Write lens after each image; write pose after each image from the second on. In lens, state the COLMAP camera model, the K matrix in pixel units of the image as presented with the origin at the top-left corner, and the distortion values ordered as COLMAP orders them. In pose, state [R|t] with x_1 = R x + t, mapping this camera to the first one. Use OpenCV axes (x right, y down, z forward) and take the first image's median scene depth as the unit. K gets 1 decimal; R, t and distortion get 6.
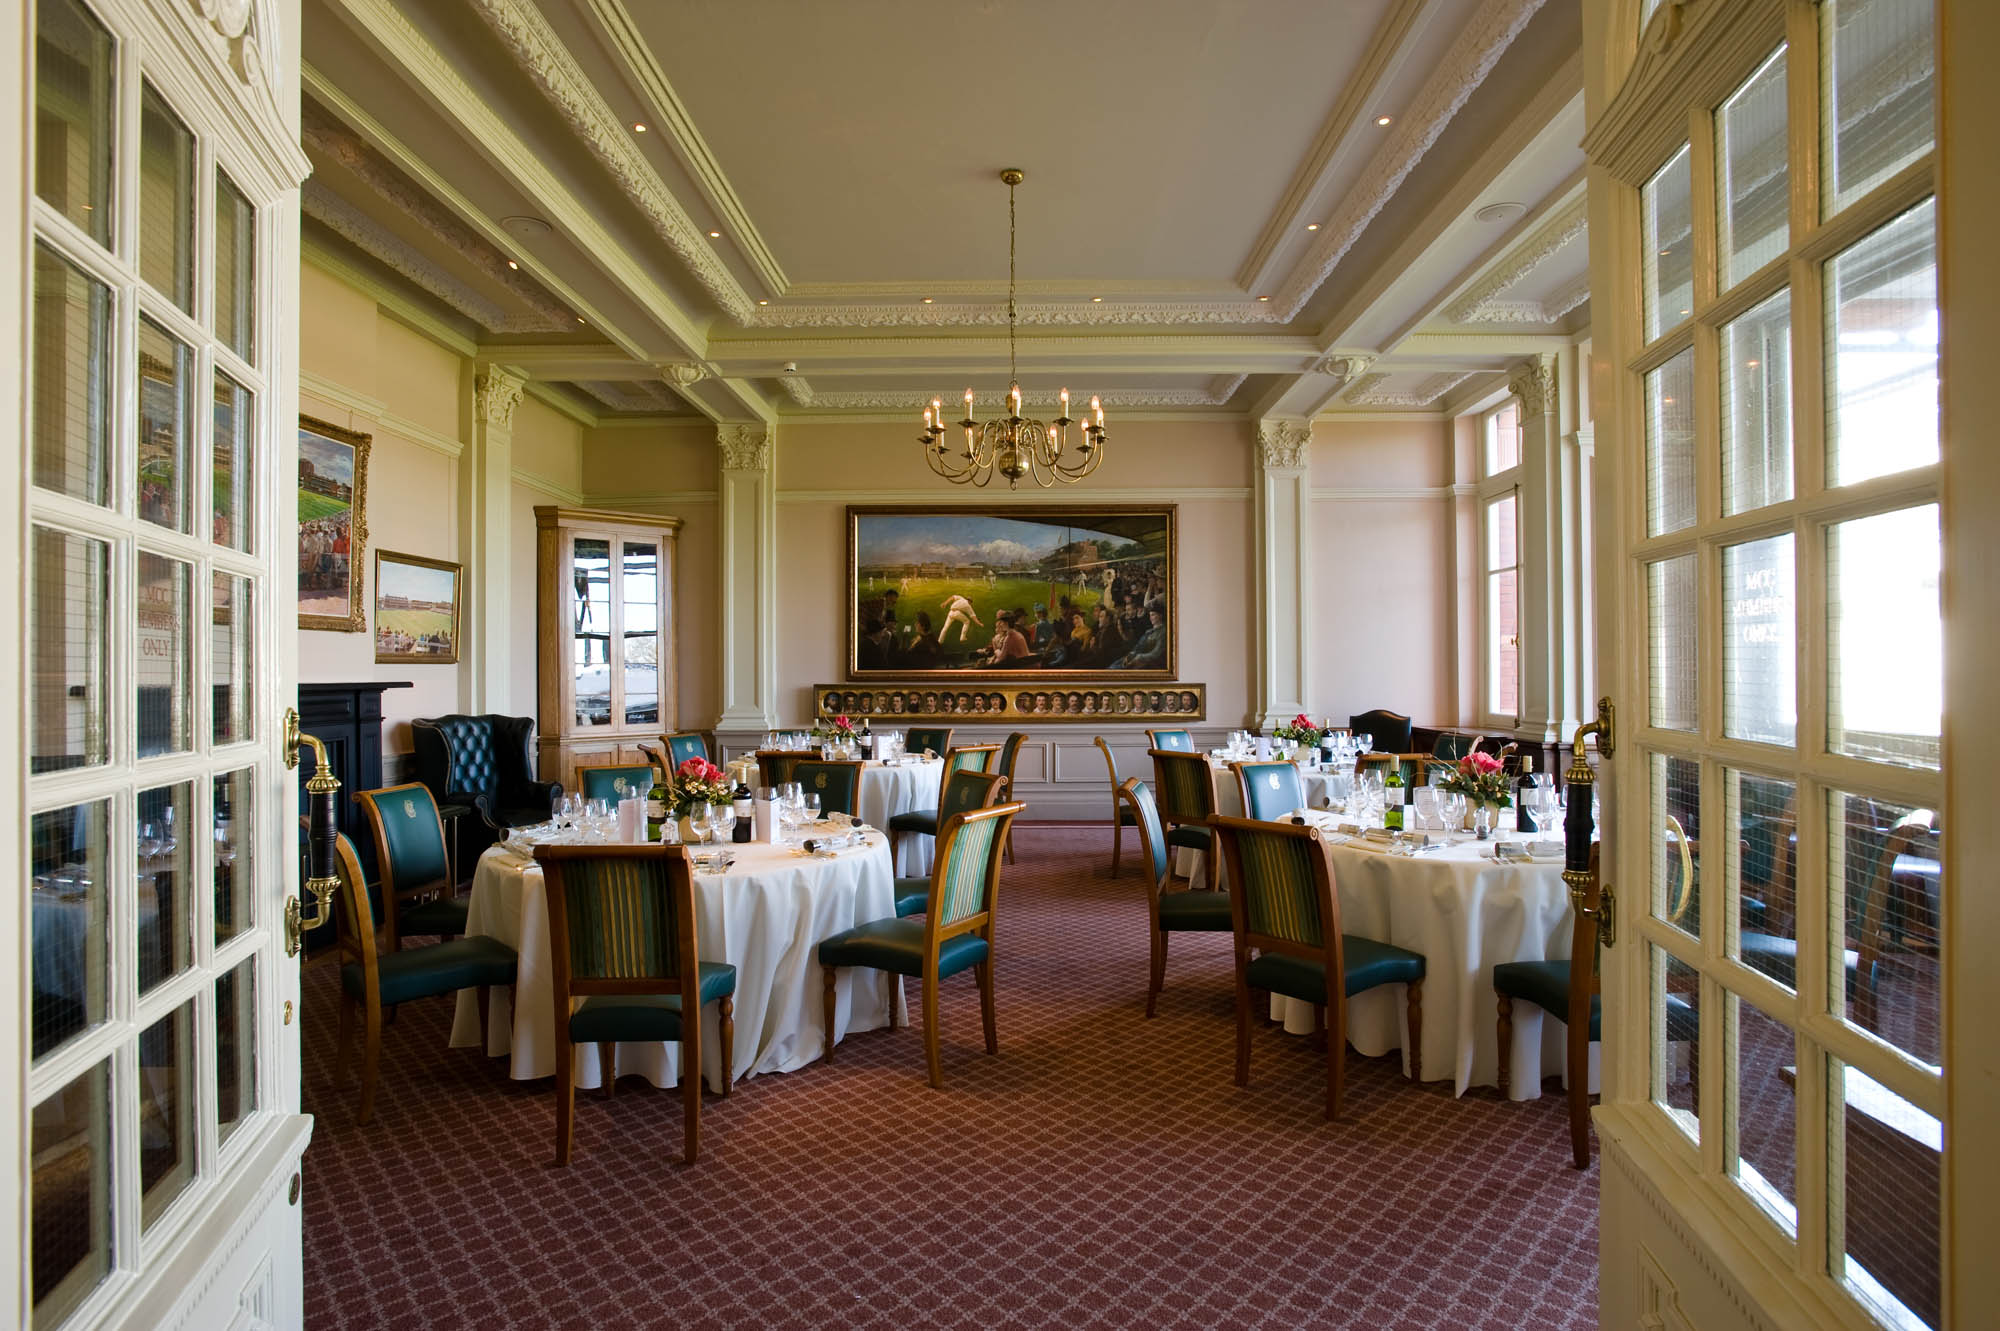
lens RADIAL K [[1094.7, 0, 995.4], [0, 1094.7, 664.1], [0, 0, 1]] dist [0.033708, 0.000733]
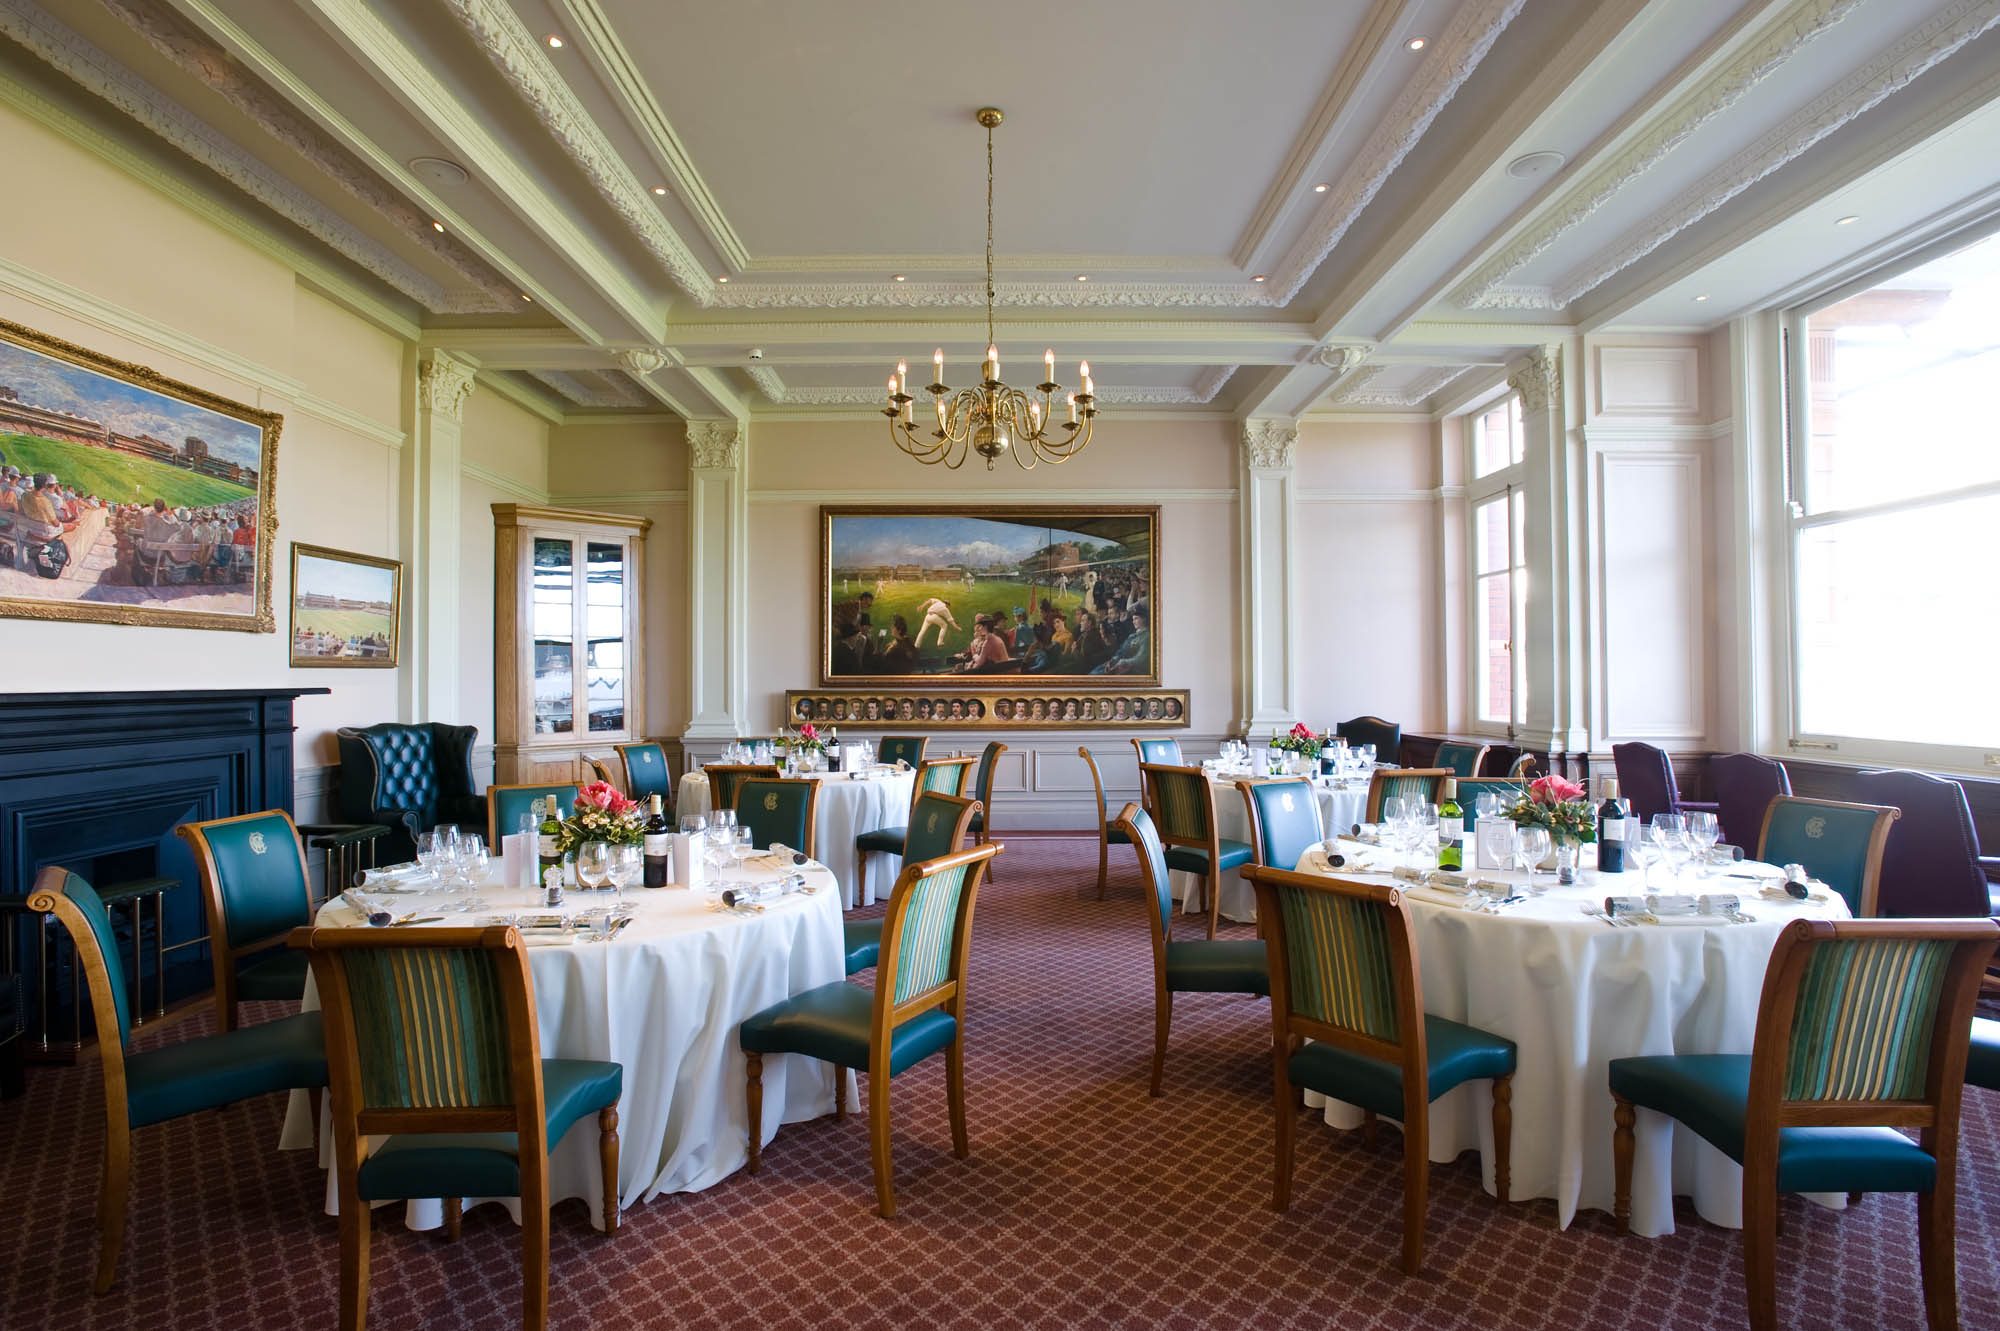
lens RADIAL K [[978.8, 0, 1004.8], [0, 978.8, 669.5], [0, 0, 1]] dist [0.002291, 0.000124]
pose [[0.999621, 0.001104, 0.027495, 0.005137], [-0.001069, 0.999999, -0.001291, 0.001470], [-0.027497, 0.001261, 0.999621, 0.178631]]
